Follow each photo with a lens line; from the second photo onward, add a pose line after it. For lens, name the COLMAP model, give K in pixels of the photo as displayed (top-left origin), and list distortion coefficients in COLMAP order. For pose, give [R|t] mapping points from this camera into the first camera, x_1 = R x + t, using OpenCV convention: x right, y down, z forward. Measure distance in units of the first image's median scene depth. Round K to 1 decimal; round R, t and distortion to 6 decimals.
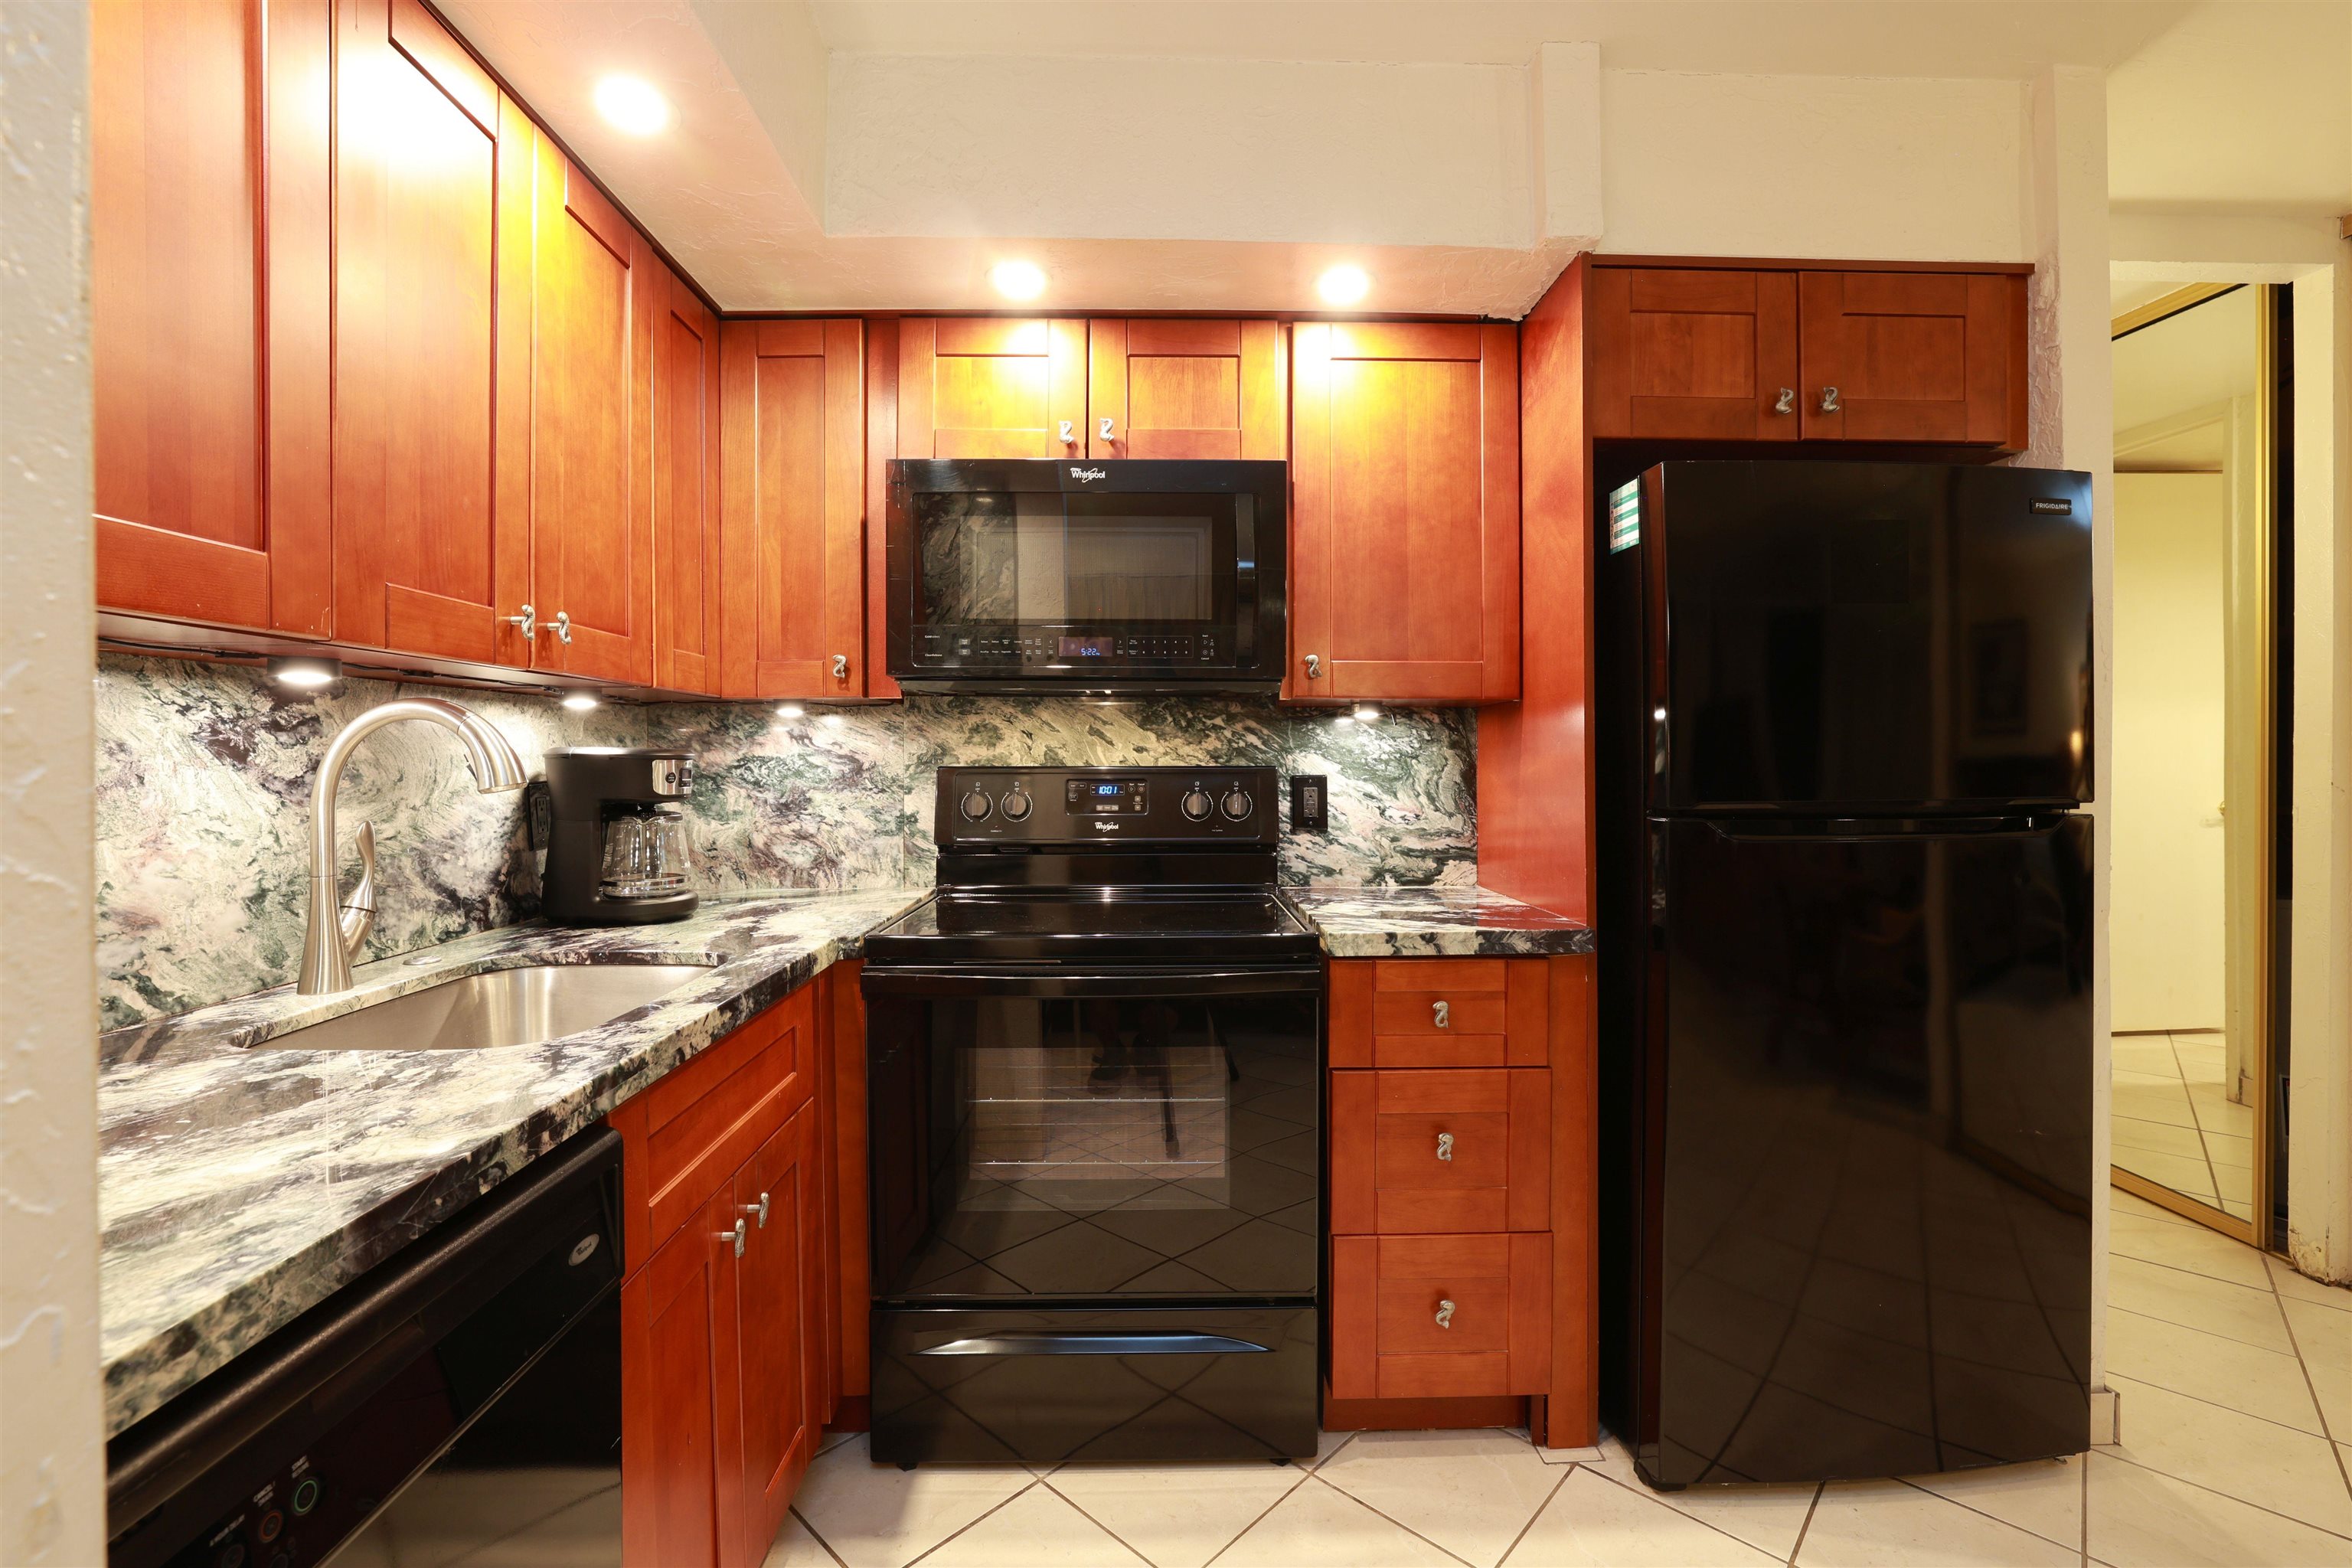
lens RADIAL K [[1018.7, 0, 1178.9], [0, 1018.7, 762.1], [0, 0, 1]] dist [-0.040379, 0.014098]
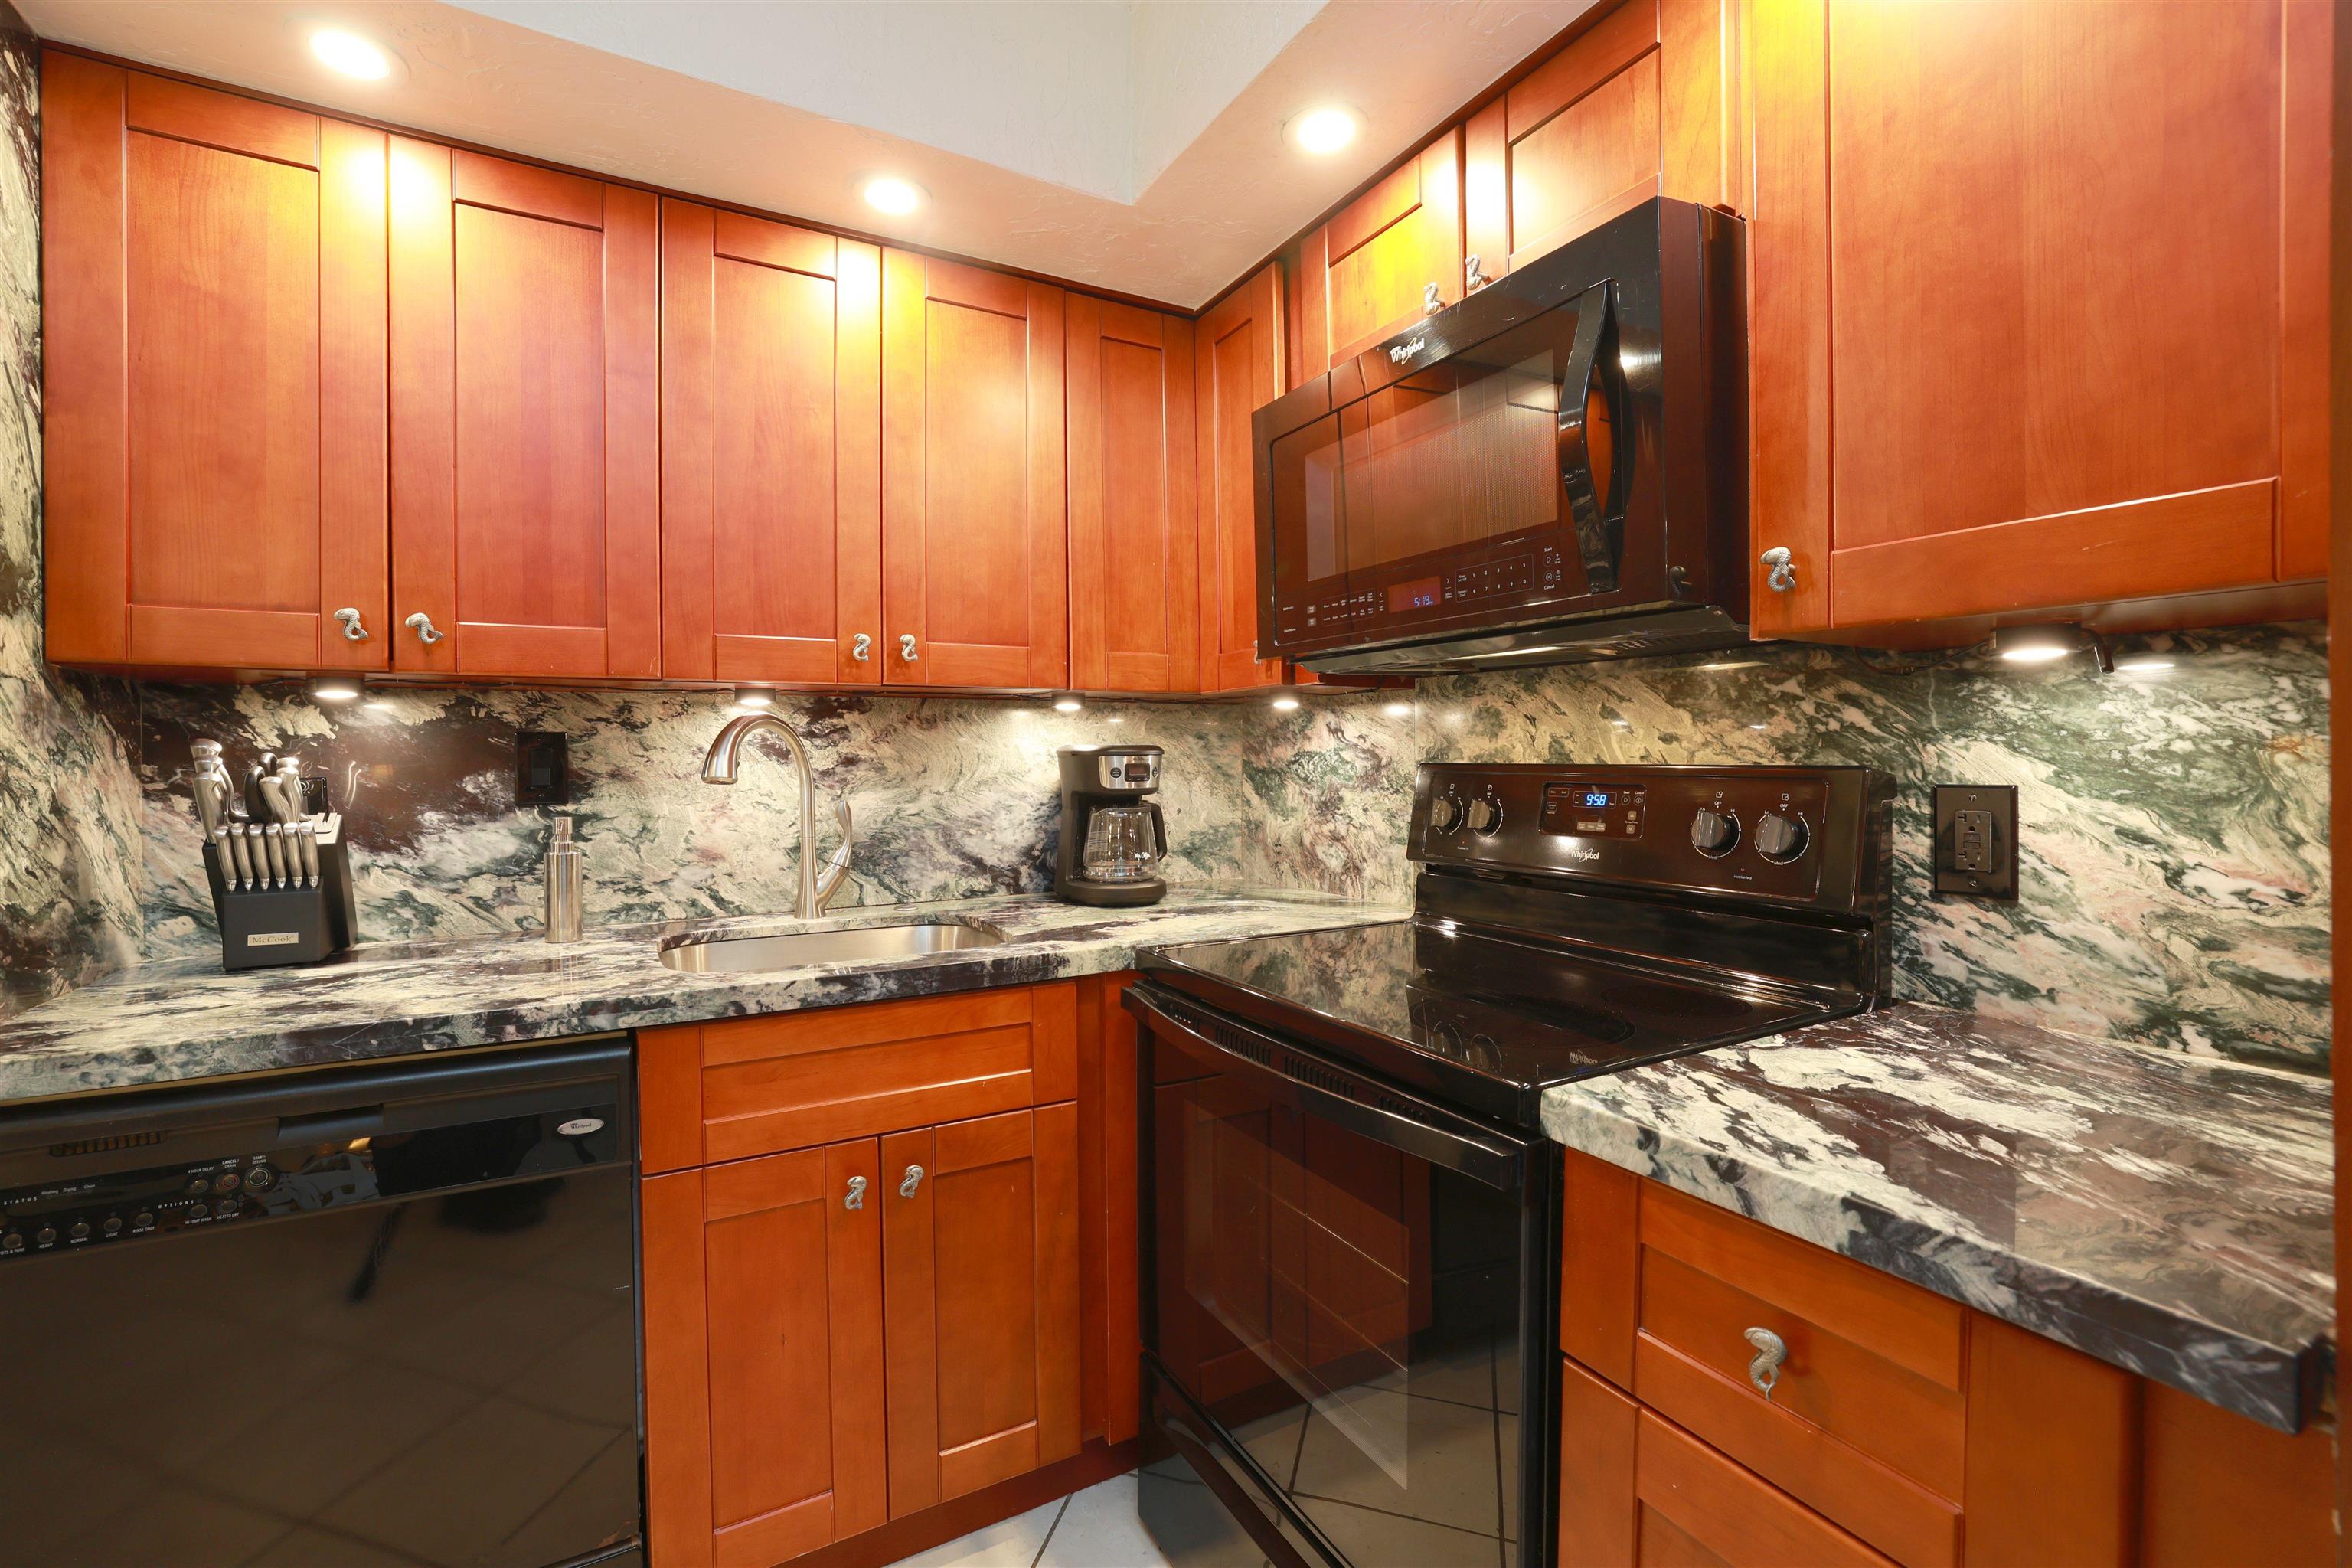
lens RADIAL K [[1018.7, 0, 1160.2], [0, 1018.7, 763.0], [0, 0, 1]] dist [-0.040379, 0.014098]
pose [[0.454421, 0.005735, -0.890769, 0.497908], [0.001609, 0.999972, 0.007259, -0.002639], [0.890786, -0.004731, 0.454399, 0.572601]]
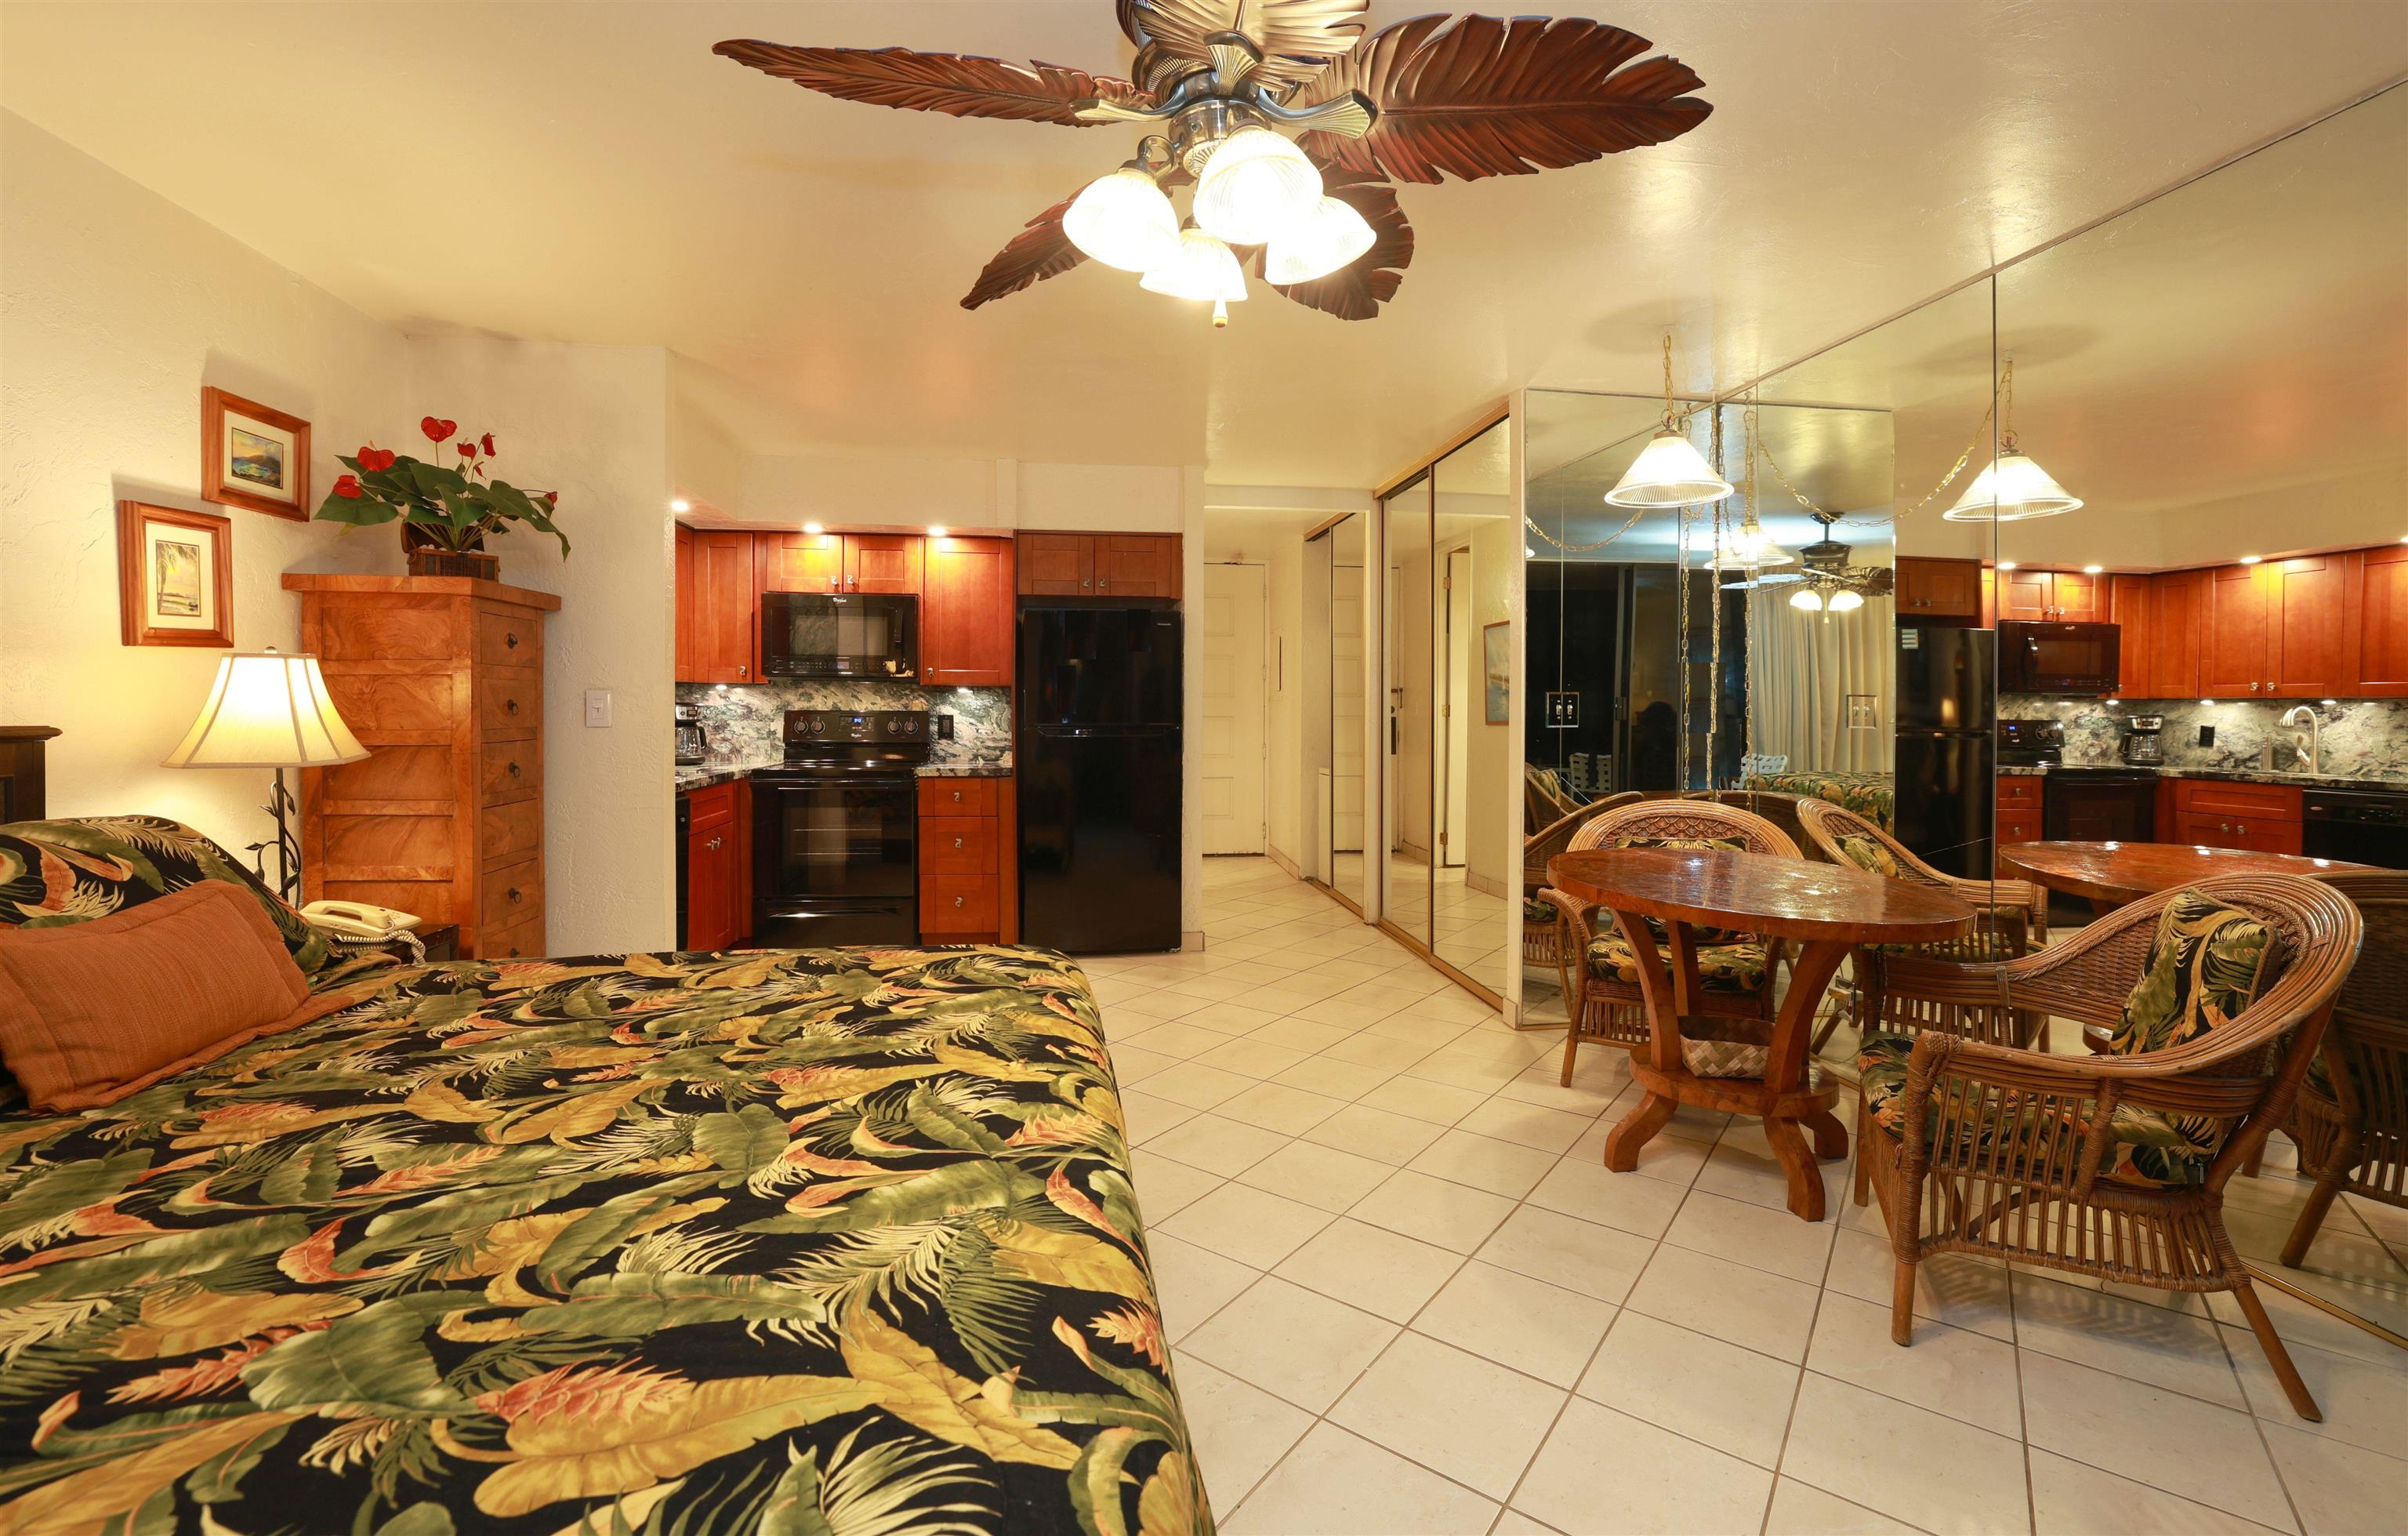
lens RADIAL K [[1056.1, 0, 1199.0], [0, 1056.1, 710.8], [0, 0, 1]] dist [-0.022613, 0.000619]
pose [[0.995398, 0.006292, 0.095625, 0.634404], [-0.006249, 0.999980, -0.000750, 0.001882], [-0.095628, 0.000149, 0.995417, -1.989670]]
